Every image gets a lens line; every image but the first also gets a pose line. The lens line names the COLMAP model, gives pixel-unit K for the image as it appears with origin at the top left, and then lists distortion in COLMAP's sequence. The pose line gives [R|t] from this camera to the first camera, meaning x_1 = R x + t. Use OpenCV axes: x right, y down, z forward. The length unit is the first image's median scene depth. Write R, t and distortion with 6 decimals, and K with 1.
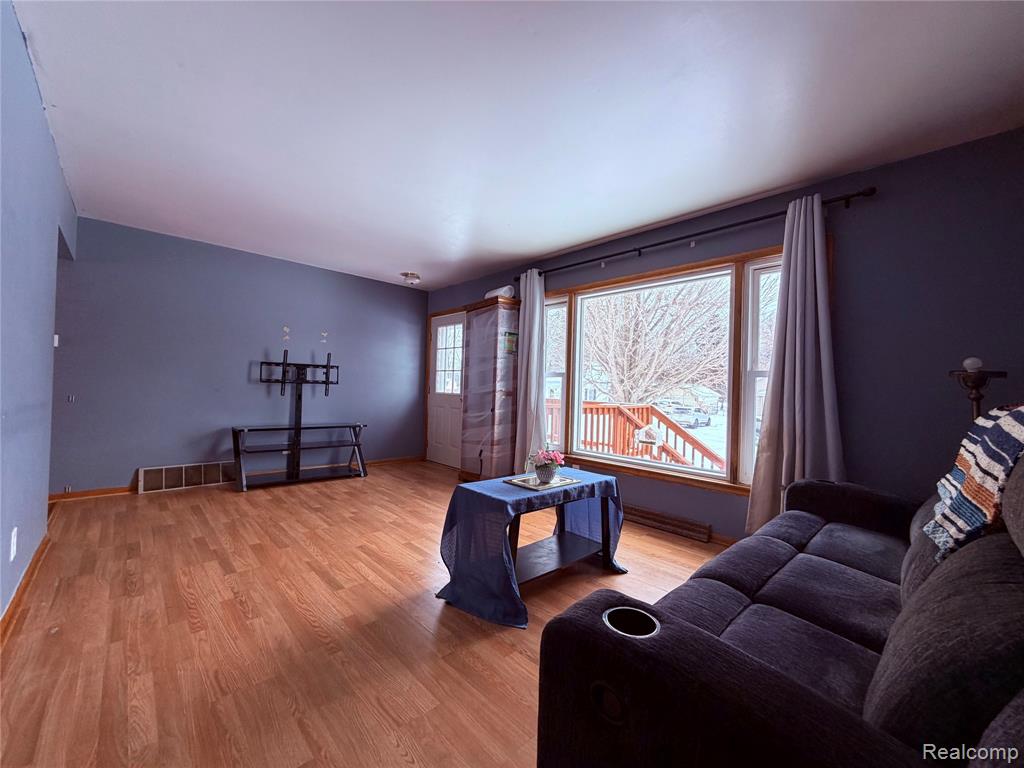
lens RADIAL K [[408.7, 0, 510.3], [0, 408.7, 384.4], [0, 0, 1]] dist [0.001719, 0.000121]
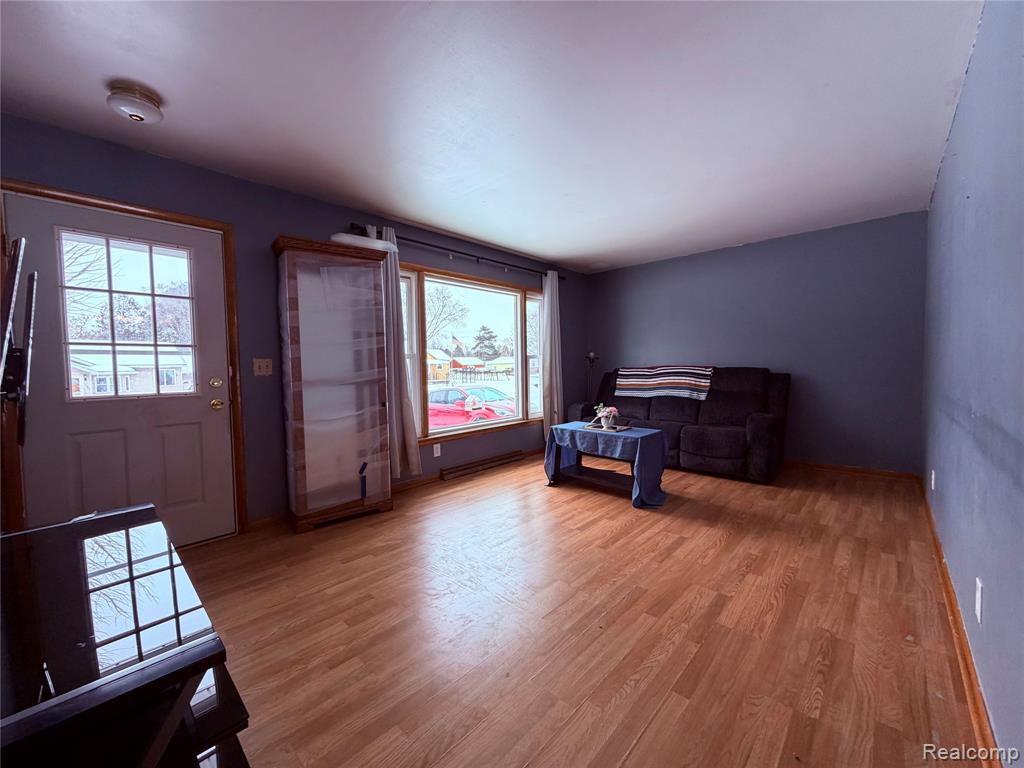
lens RADIAL K [[408.7, 0, 510.5], [0, 408.7, 382.8], [0, 0, 1]] dist [0.001719, 0.000121]
pose [[-0.069102, -0.070522, 0.995114, -1.472214], [0.005999, 0.997451, 0.071104, -0.050989], [-0.997592, 0.010883, -0.068503, 1.496160]]
